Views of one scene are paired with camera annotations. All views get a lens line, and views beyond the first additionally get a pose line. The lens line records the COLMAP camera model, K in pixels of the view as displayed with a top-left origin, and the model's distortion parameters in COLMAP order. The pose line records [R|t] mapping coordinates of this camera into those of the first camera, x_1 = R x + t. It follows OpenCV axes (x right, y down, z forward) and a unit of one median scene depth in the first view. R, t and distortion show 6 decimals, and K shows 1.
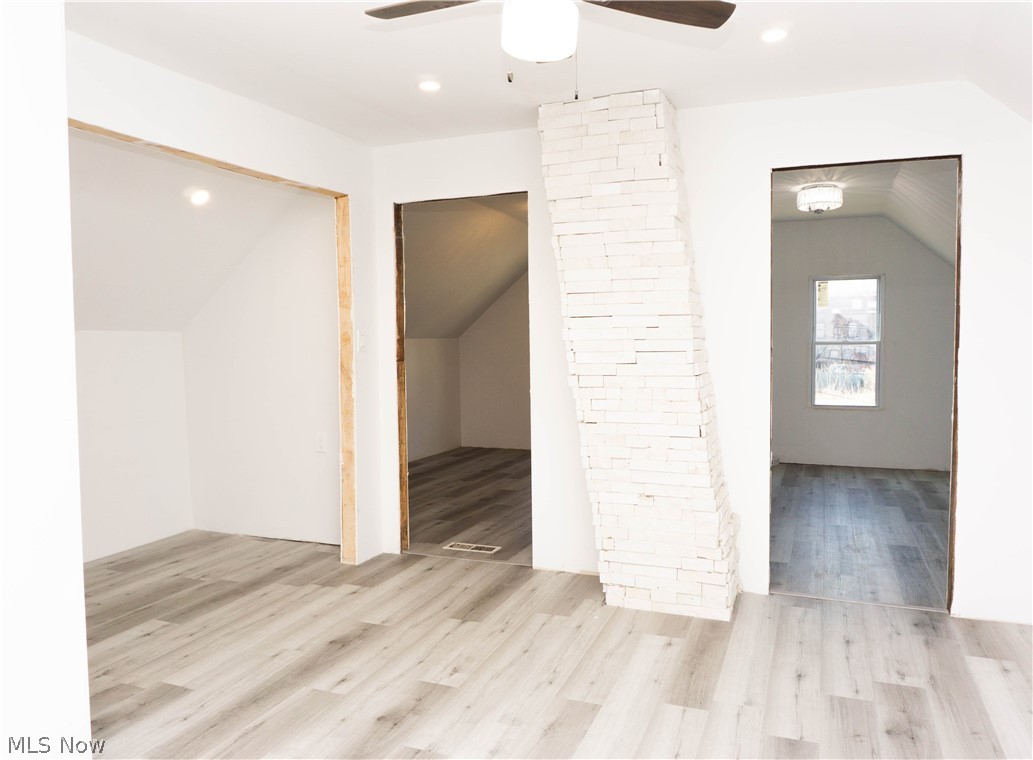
lens RADIAL K [[759.8, 0, 519.1], [0, 759.8, 384.4], [0, 0, 1]] dist [-0.021379, -0.004753]
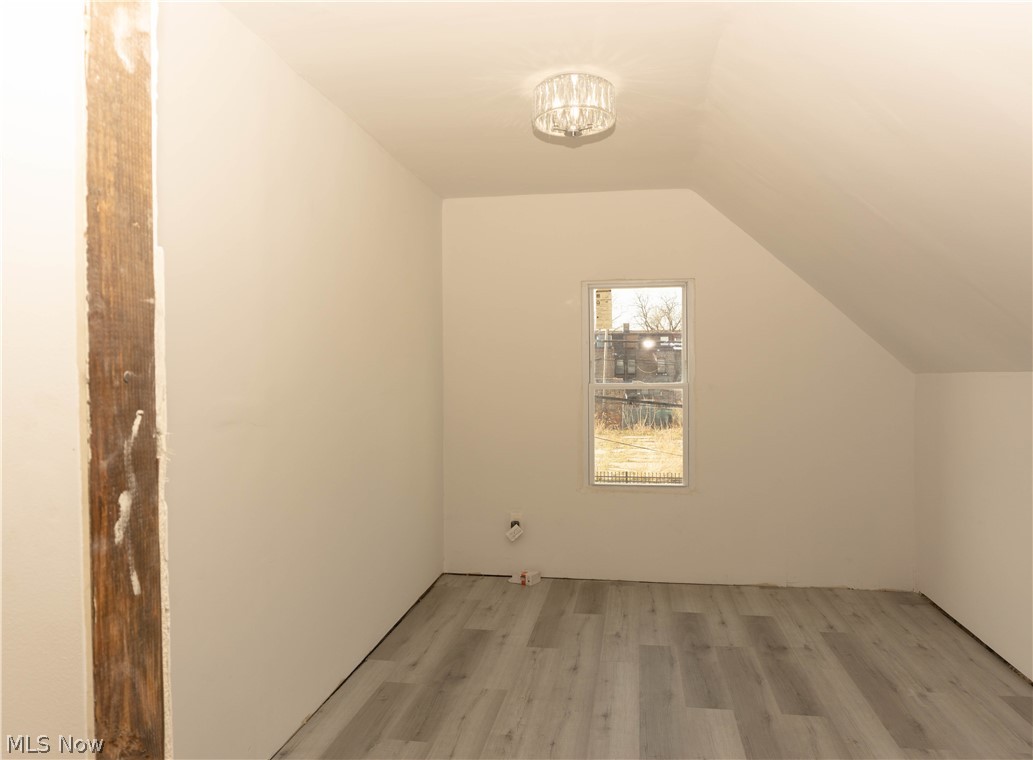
lens RADIAL K [[759.8, 0, 519.1], [0, 759.8, 384.4], [0, 0, 1]] dist [-0.021379, -0.004753]
pose [[0.973997, 0.001407, 0.226558, 0.190032], [0.008923, 0.998967, -0.044567, -0.028688], [-0.226387, 0.045430, 0.972977, 0.402727]]
